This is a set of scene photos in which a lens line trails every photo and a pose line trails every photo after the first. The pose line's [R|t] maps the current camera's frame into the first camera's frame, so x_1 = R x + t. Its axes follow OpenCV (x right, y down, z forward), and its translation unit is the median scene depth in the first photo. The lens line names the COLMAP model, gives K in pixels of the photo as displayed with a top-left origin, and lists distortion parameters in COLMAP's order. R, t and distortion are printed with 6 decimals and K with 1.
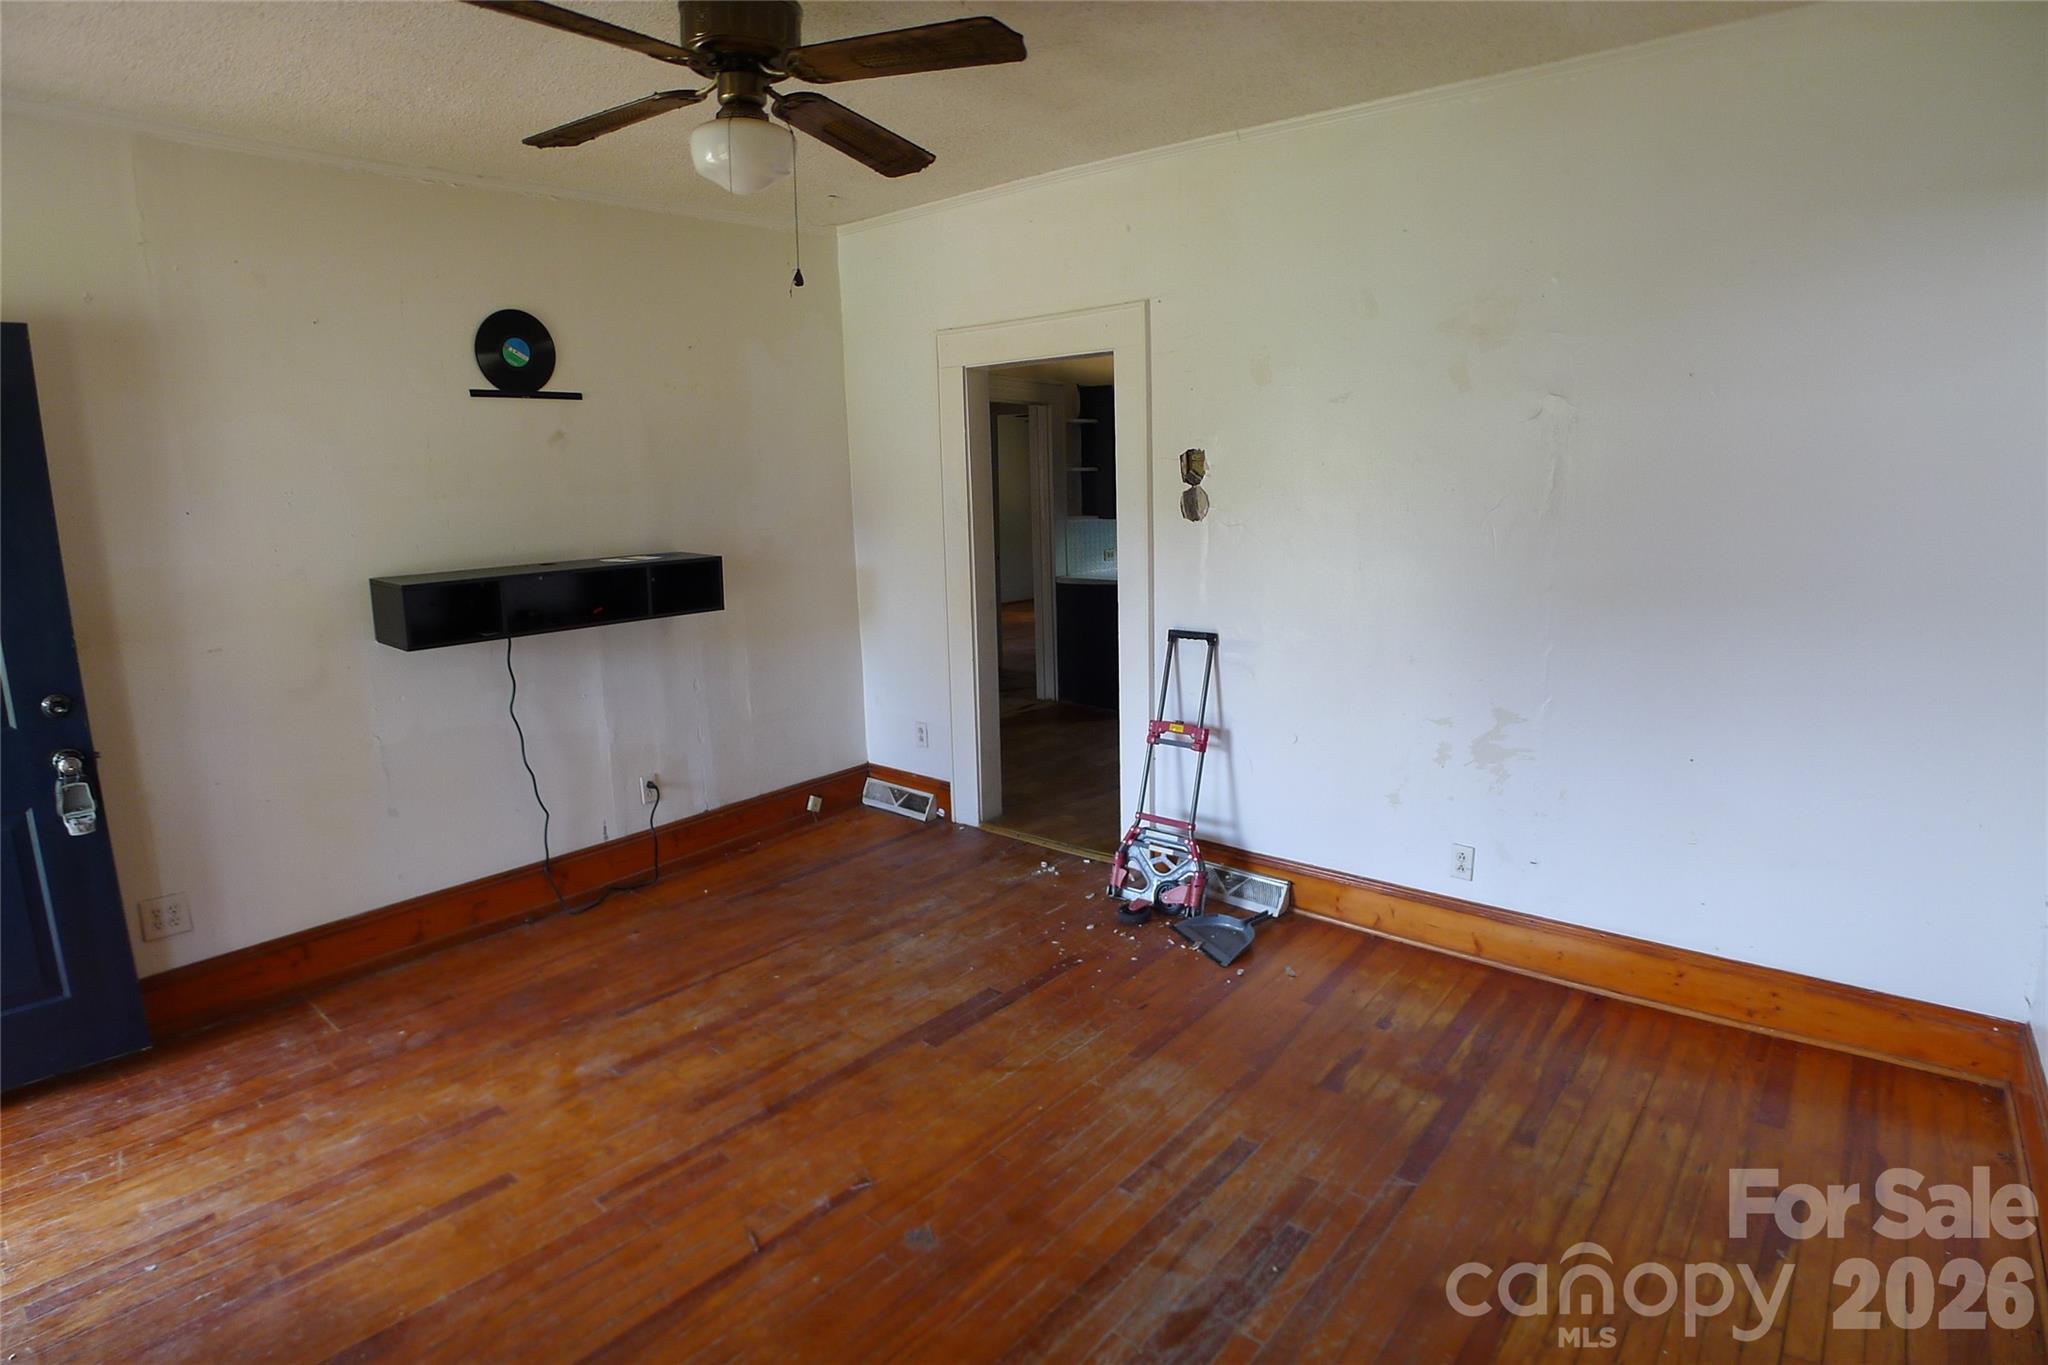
lens RADIAL K [[1072.6, 0, 1022.1], [0, 1072.6, 672.3], [0, 0, 1]] dist [-0.110656, 0.032536]
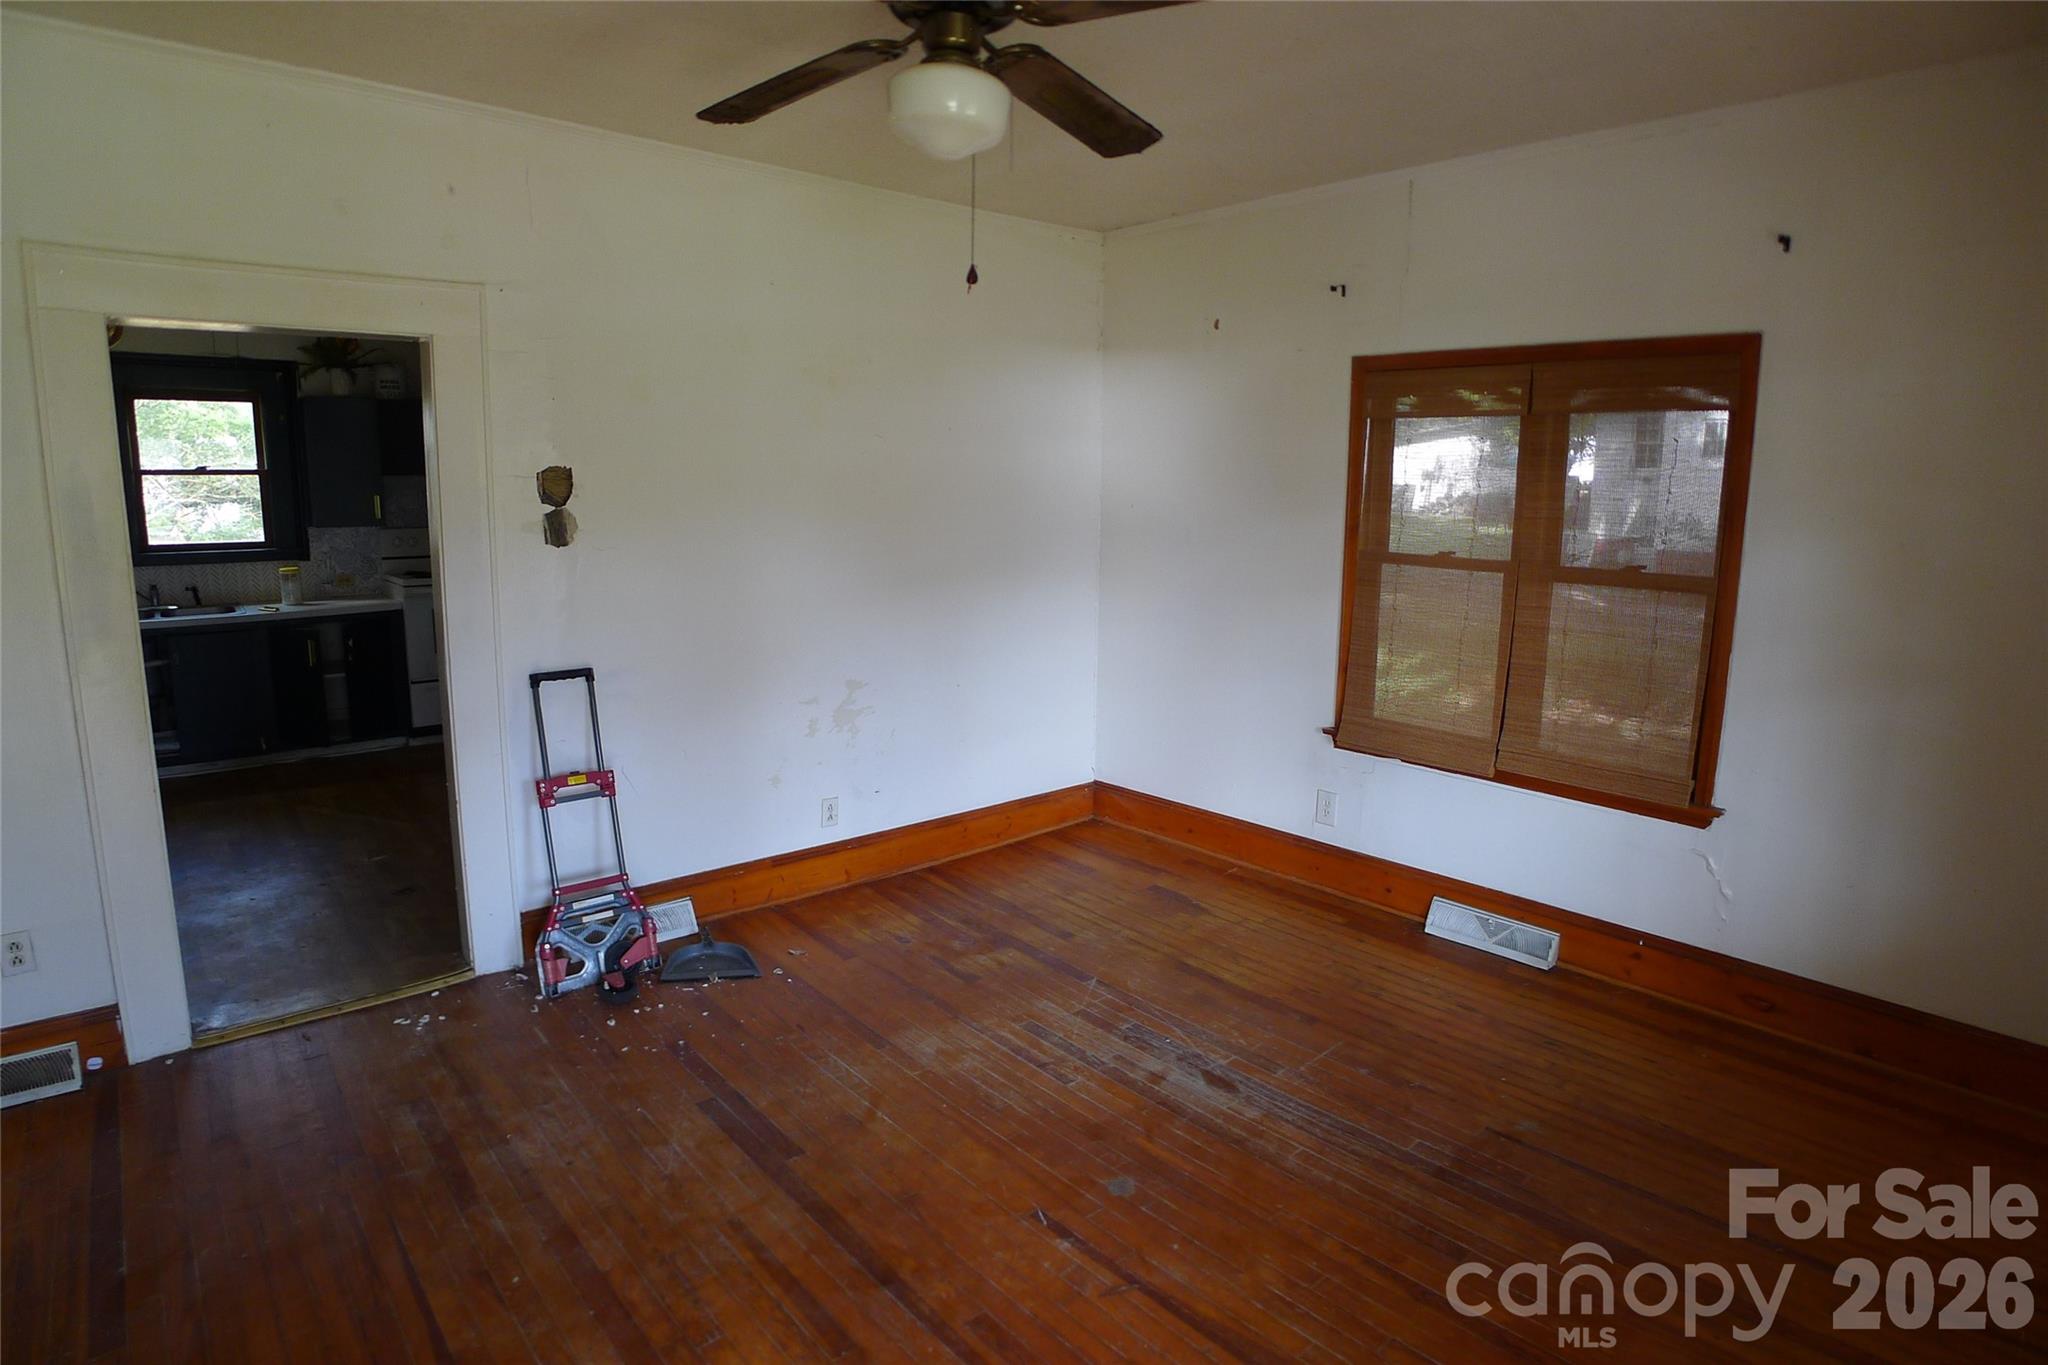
lens RADIAL K [[1072.6, 0, 1022.1], [0, 1072.6, 672.3], [0, 0, 1]] dist [-0.110656, 0.032536]
pose [[0.139610, -0.147097, 0.979220, -0.826758], [0.161441, 0.979054, 0.124055, -0.107625], [-0.976957, 0.140767, 0.160433, 0.624876]]
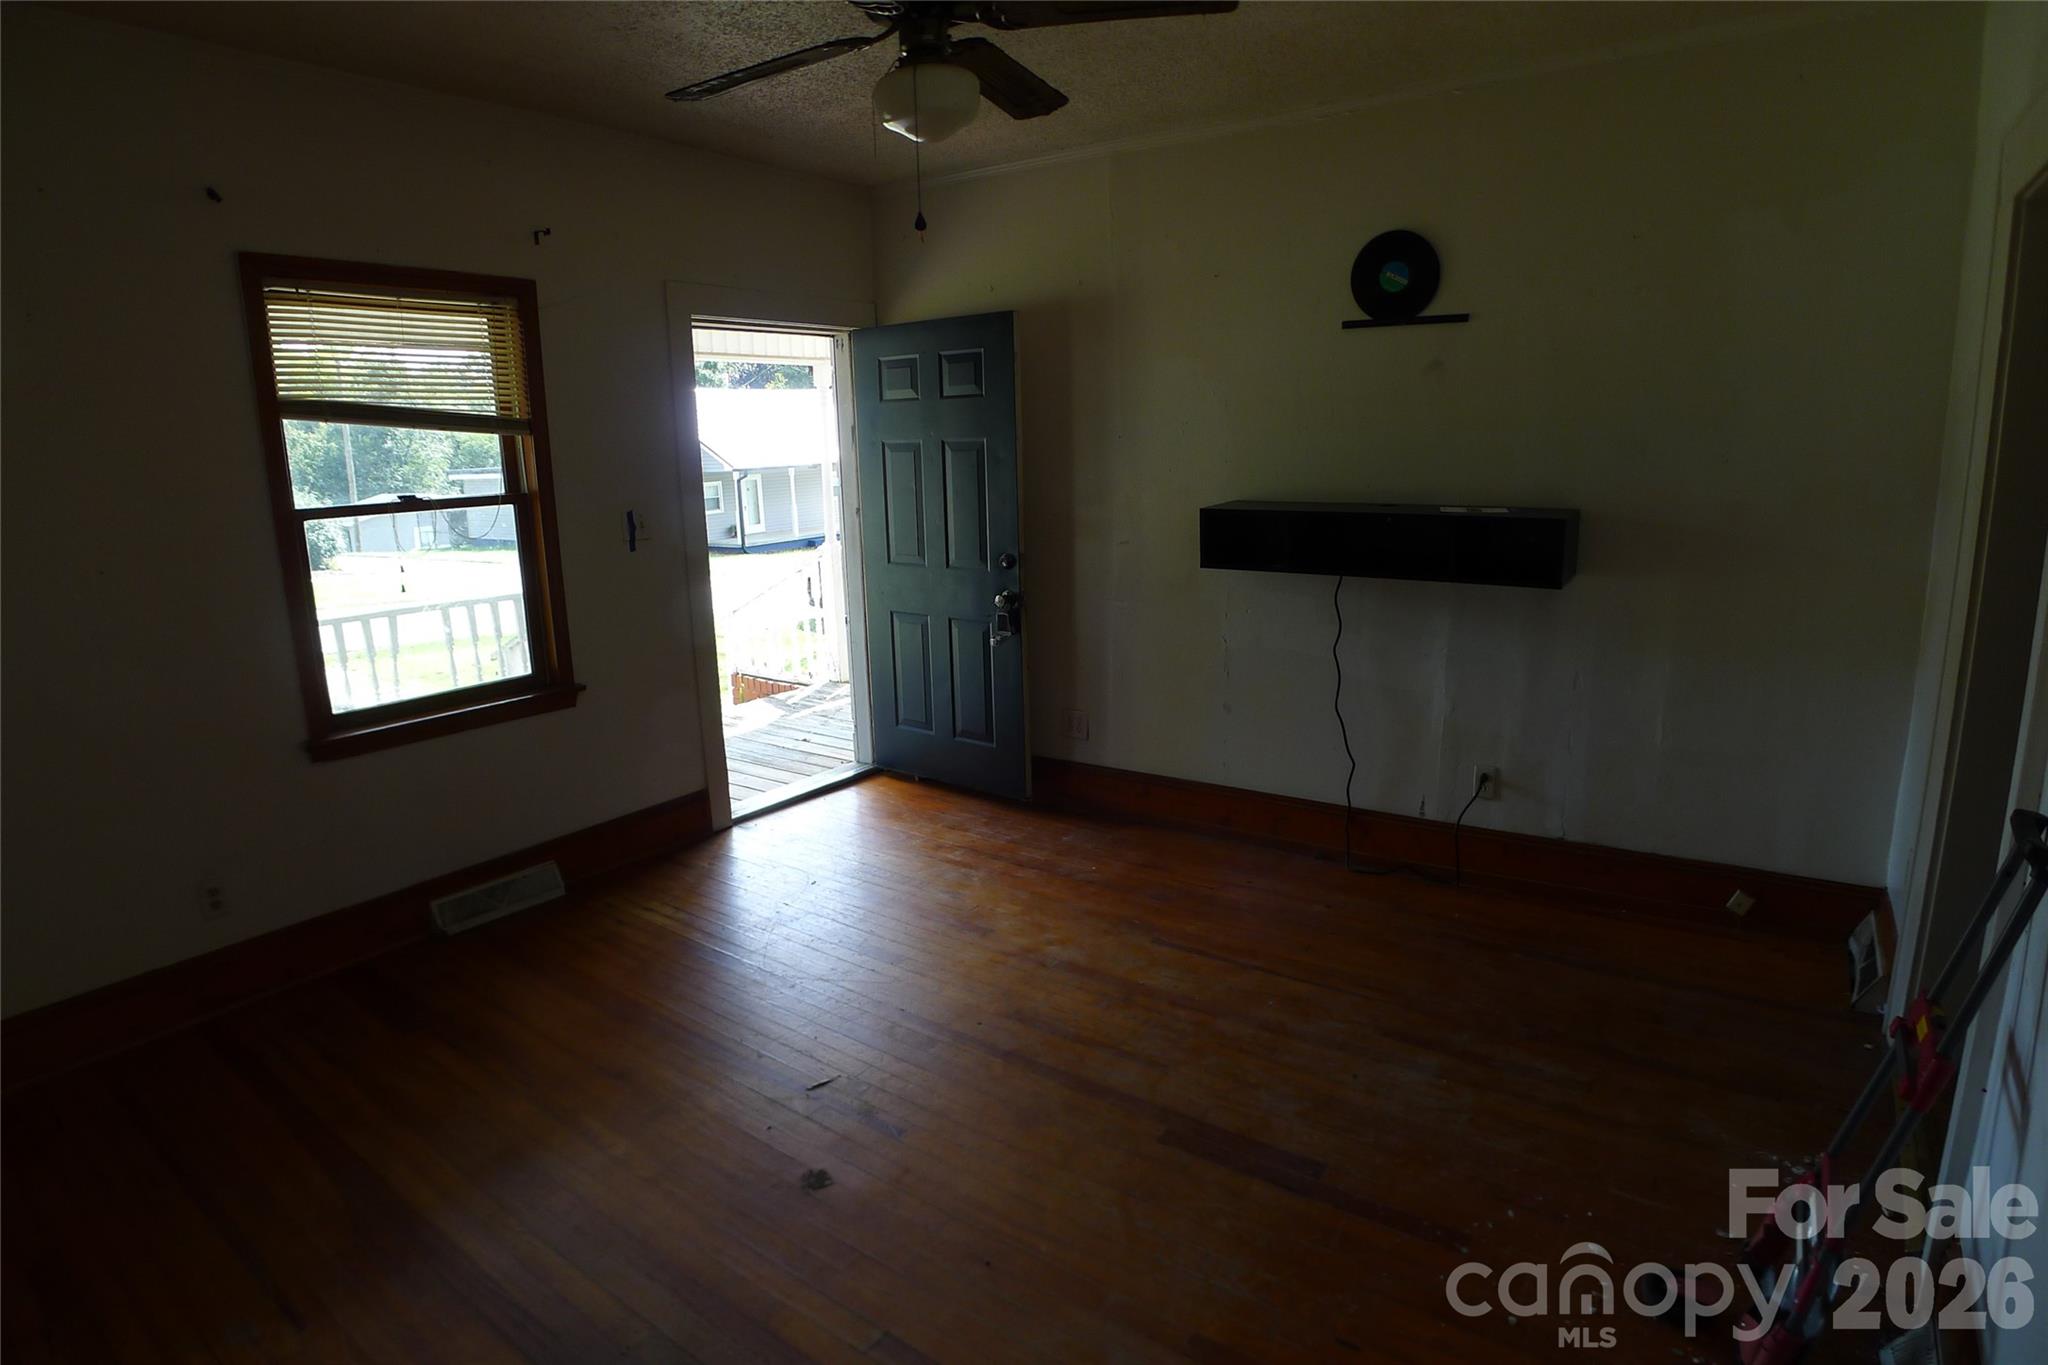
lens RADIAL K [[1072.6, 0, 1022.1], [0, 1072.6, 672.3], [0, 0, 1]] dist [-0.110656, 0.032536]
pose [[0.080001, 0.232516, -0.969297, 0.593244], [-0.151979, 0.963890, 0.218676, -0.147150], [0.985141, 0.129818, 0.112450, 0.752798]]
